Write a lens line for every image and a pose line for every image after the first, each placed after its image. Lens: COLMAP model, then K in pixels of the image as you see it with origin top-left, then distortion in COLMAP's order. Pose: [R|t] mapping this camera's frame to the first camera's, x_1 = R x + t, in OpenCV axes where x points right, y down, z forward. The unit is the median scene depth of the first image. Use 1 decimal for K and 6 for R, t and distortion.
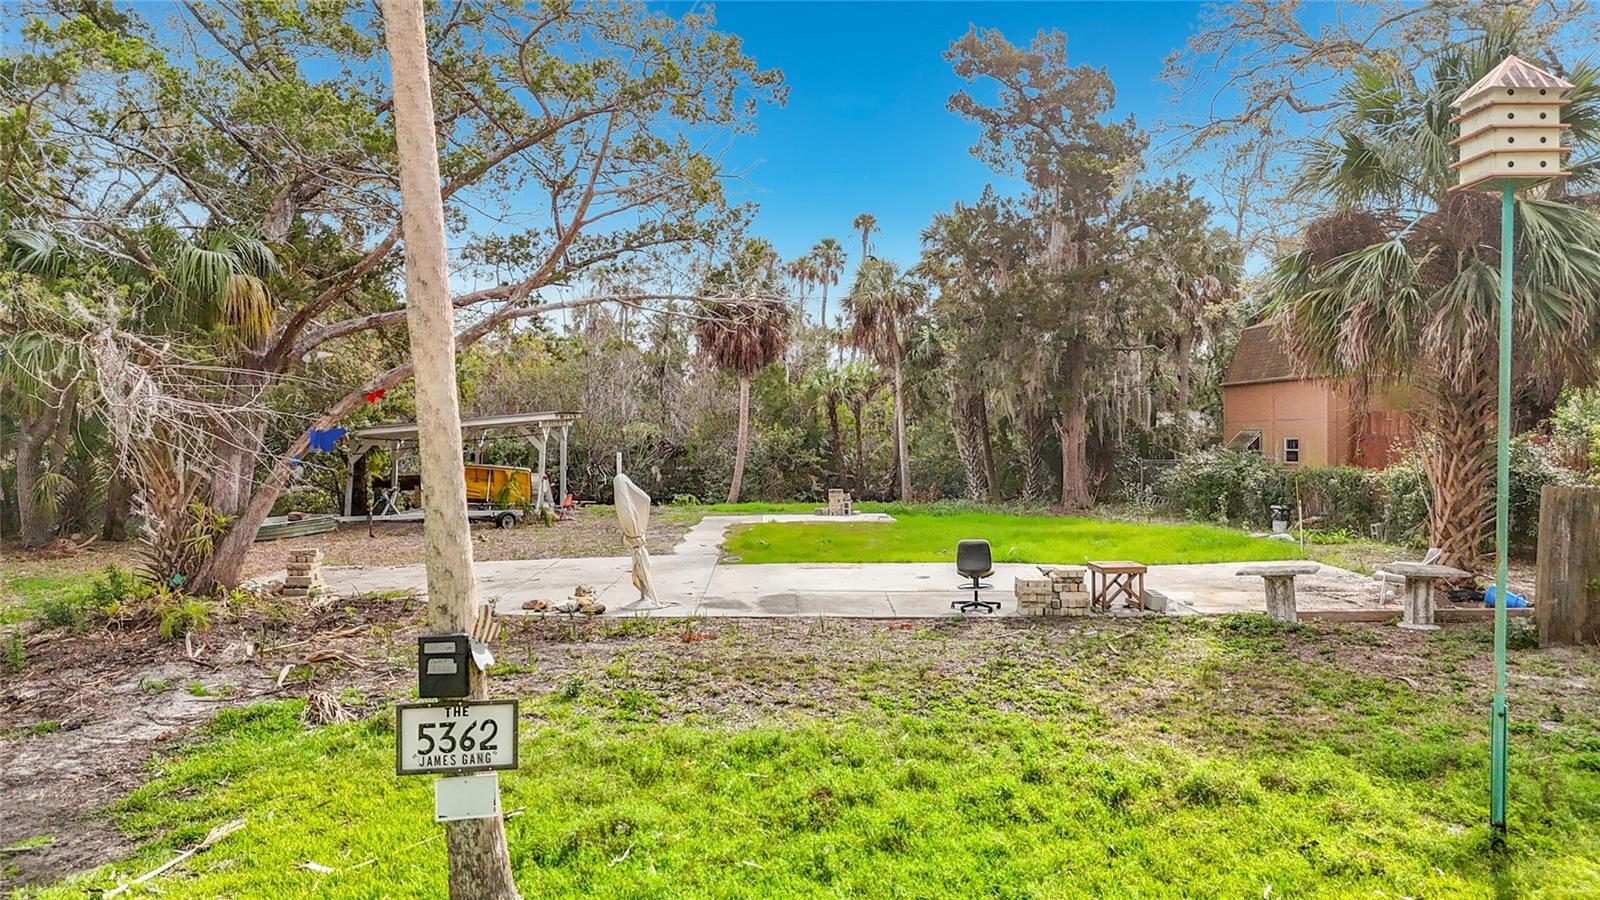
lens RADIAL K [[1123.3, 0, 800.2], [0, 1123.3, 392.7], [0, 0, 1]] dist [0.008484, -0.001940]
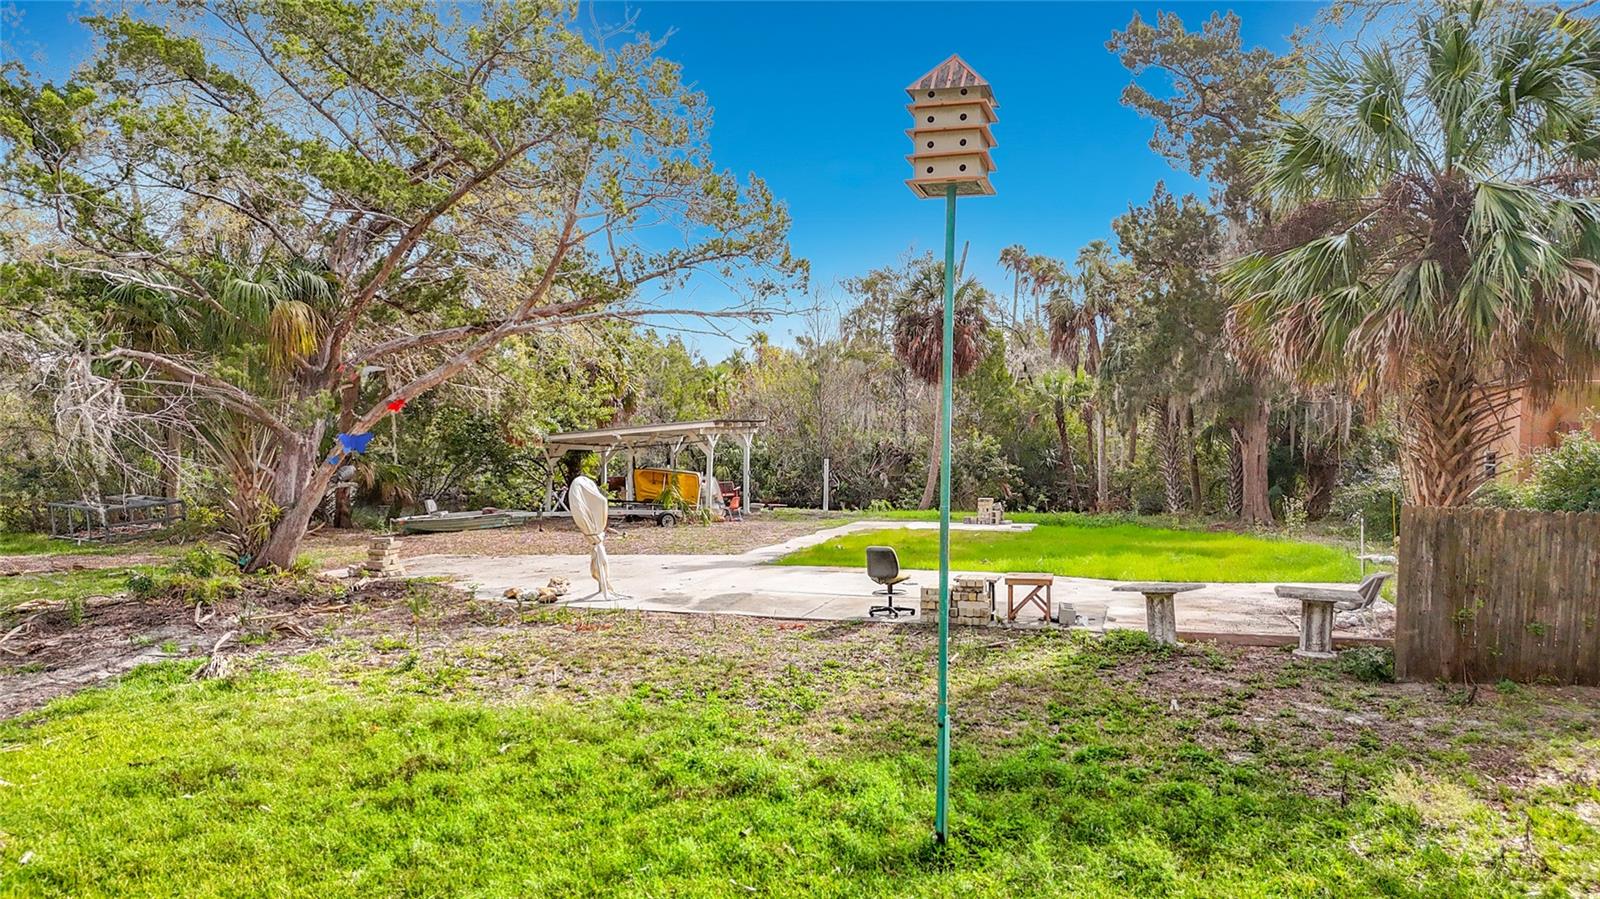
lens RADIAL K [[1110.8, 0, 800.0], [0, 1110.8, 449.5], [0, 0, 1]] dist [0.016169, -0.001748]
pose [[0.968904, 0.010722, -0.247204, 0.303866], [0.000146, 0.999036, 0.043901, -0.000888], [0.247437, -0.042572, 0.967968, 0.010790]]
